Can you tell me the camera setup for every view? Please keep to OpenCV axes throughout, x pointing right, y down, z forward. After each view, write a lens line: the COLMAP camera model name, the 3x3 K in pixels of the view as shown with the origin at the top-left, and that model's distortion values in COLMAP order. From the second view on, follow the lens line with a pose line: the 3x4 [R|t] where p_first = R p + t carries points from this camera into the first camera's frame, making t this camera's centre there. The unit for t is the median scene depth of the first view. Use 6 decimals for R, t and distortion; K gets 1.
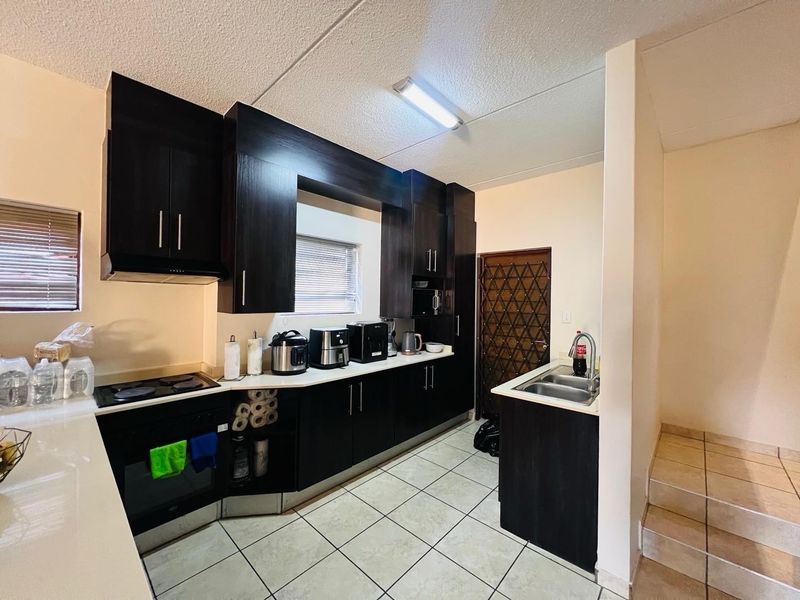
lens RADIAL K [[319.3, 0, 398.1], [0, 319.3, 298.0], [0, 0, 1]] dist [-0.001728, 0.000038]
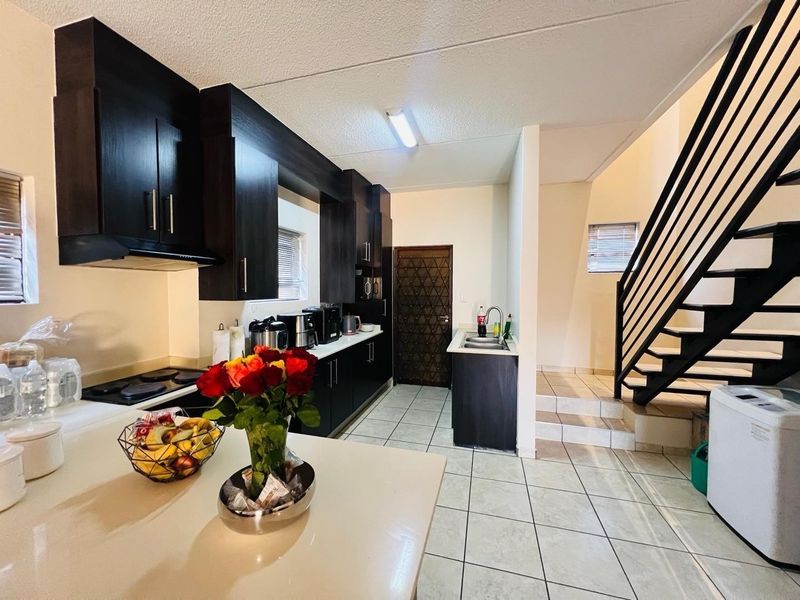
lens RADIAL K [[319.3, 0, 398.1], [0, 319.3, 298.0], [0, 0, 1]] dist [-0.001728, 0.000038]
pose [[0.890922, -0.028722, 0.453247, -0.406662], [0.011872, 0.999130, 0.039978, 0.005142], [-0.454000, -0.030237, 0.890488, -0.097956]]
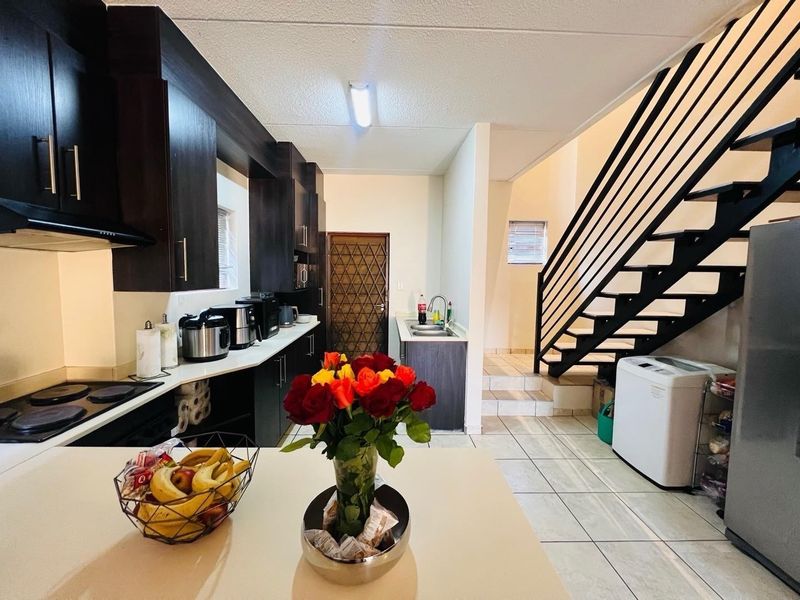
lens RADIAL K [[319.3, 0, 398.1], [0, 319.3, 298.0], [0, 0, 1]] dist [-0.001728, 0.000038]
pose [[0.716120, -0.055976, 0.695729, -0.527974], [-0.001902, 0.996619, 0.082142, -0.001612], [-0.697974, -0.060147, 0.713592, 0.030231]]
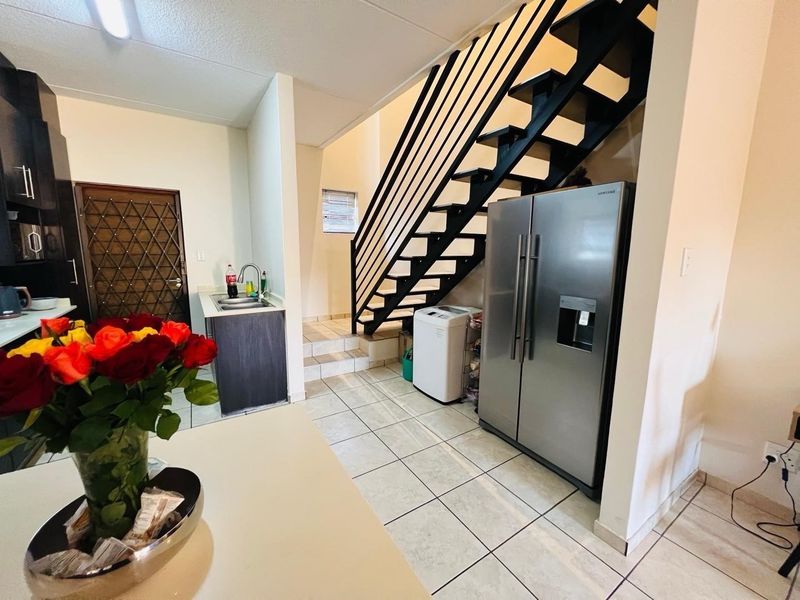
lens RADIAL K [[319.3, 0, 398.1], [0, 319.3, 298.0], [0, 0, 1]] dist [-0.001728, 0.000038]
pose [[0.253763, -0.157130, 0.954418, -0.512927], [-0.004679, 0.986506, 0.163657, 0.021441], [-0.967255, -0.045996, 0.249603, 0.009904]]
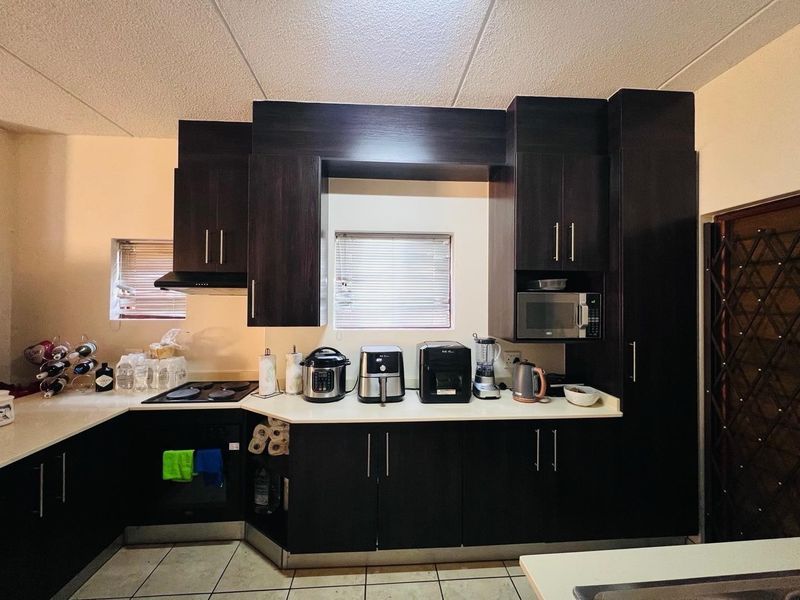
lens RADIAL K [[319.3, 0, 398.1], [0, 319.3, 298.0], [0, 0, 1]] dist [-0.001728, 0.000038]
pose [[0.726720, -0.015957, -0.686748, 0.357726], [0.006801, 0.999848, -0.016036, -0.013380], [0.686900, 0.006983, 0.726718, 0.490832]]
